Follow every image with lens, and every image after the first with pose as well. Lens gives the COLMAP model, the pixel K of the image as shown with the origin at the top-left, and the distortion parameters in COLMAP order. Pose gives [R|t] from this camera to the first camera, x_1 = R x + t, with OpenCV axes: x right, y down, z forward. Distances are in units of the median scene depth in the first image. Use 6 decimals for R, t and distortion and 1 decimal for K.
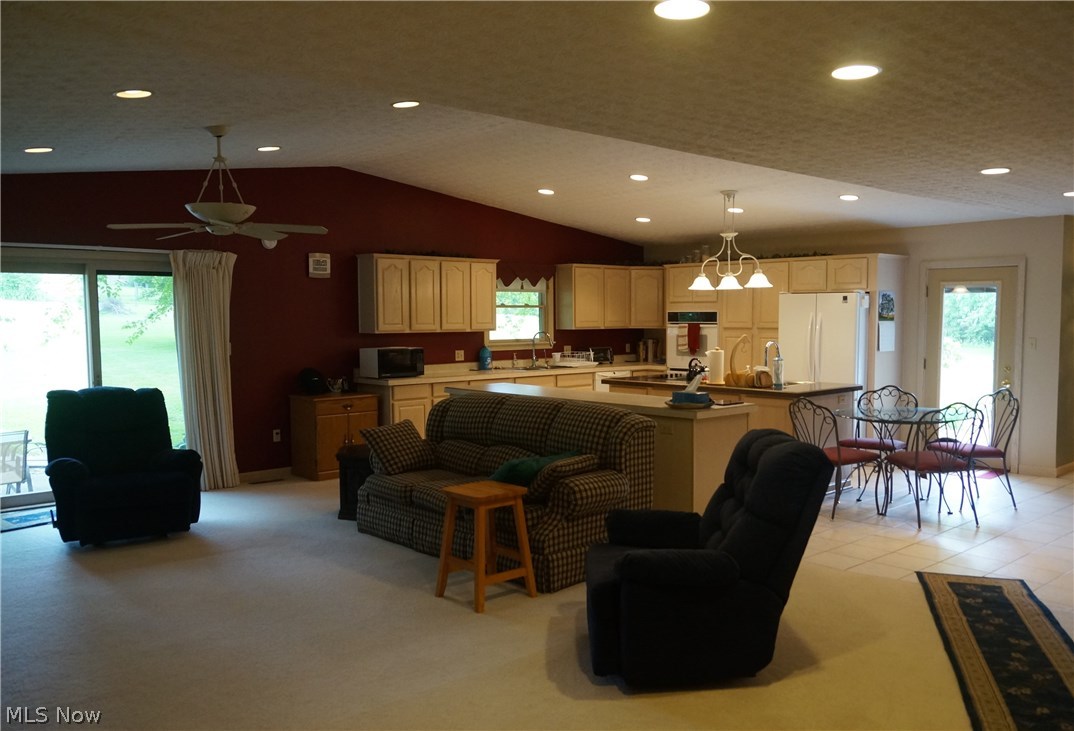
lens RADIAL K [[900.3, 0, 560.2], [0, 900.3, 387.0], [0, 0, 1]] dist [0.004162, 0.000361]
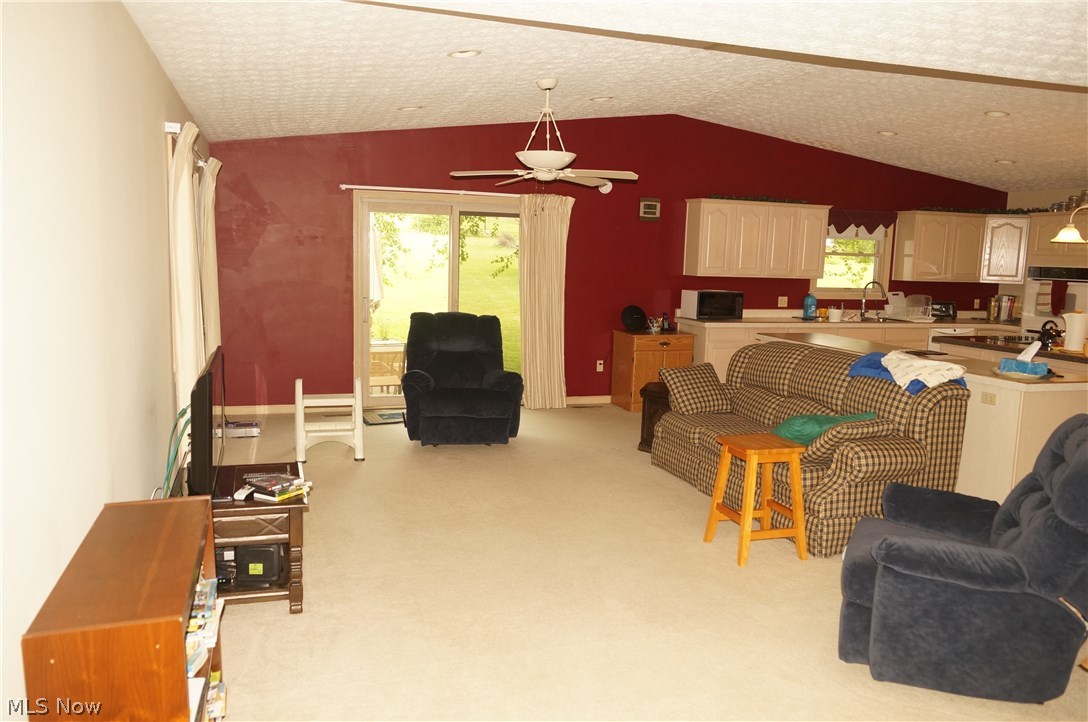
lens RADIAL K [[838.0, 0, 544.0], [0, 838.0, 361.0], [0, 0, 1]] dist [0.000183, 0.003462]
pose [[0.901230, 0.087268, -0.424462, 0.051730], [-0.068225, 0.995871, 0.059892, -0.007624], [0.427936, -0.025017, 0.903463, 0.050984]]
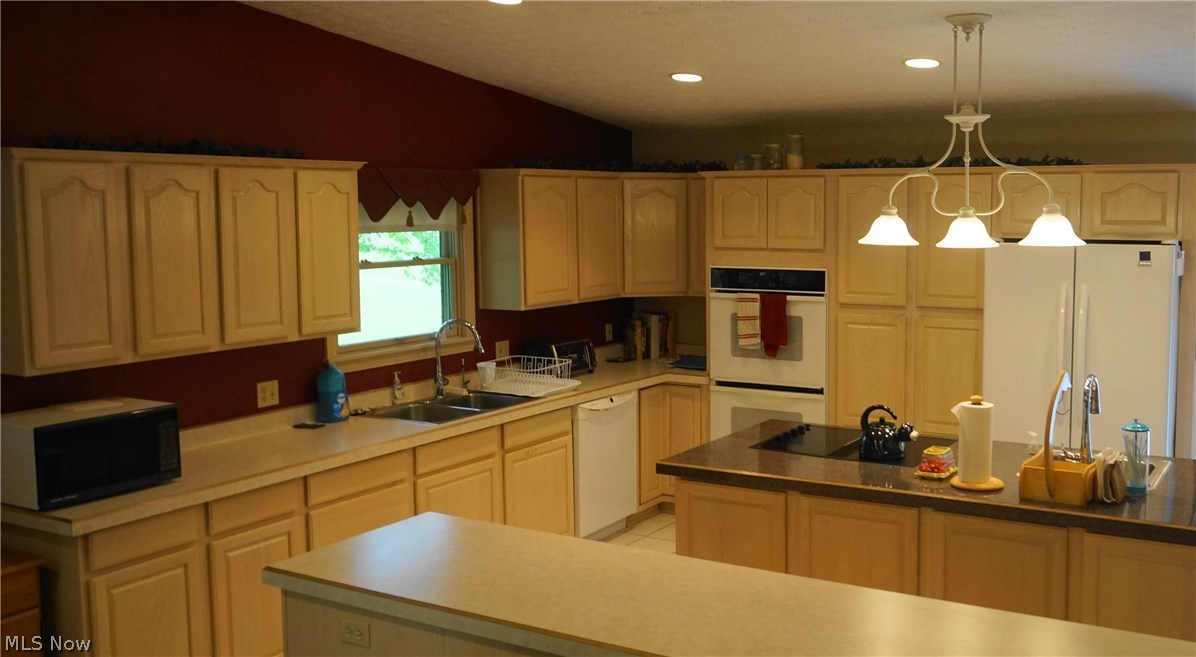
lens RADIAL K [[922.4, 0, 599.2], [0, 922.4, 263.9], [0, 0, 1]] dist [0.001449, -0.000687]
pose [[0.950343, -0.028528, 0.309894, -0.101861], [0.026043, 0.999587, 0.012155, -0.100226], [-0.310113, -0.003481, 0.950693, 0.581162]]
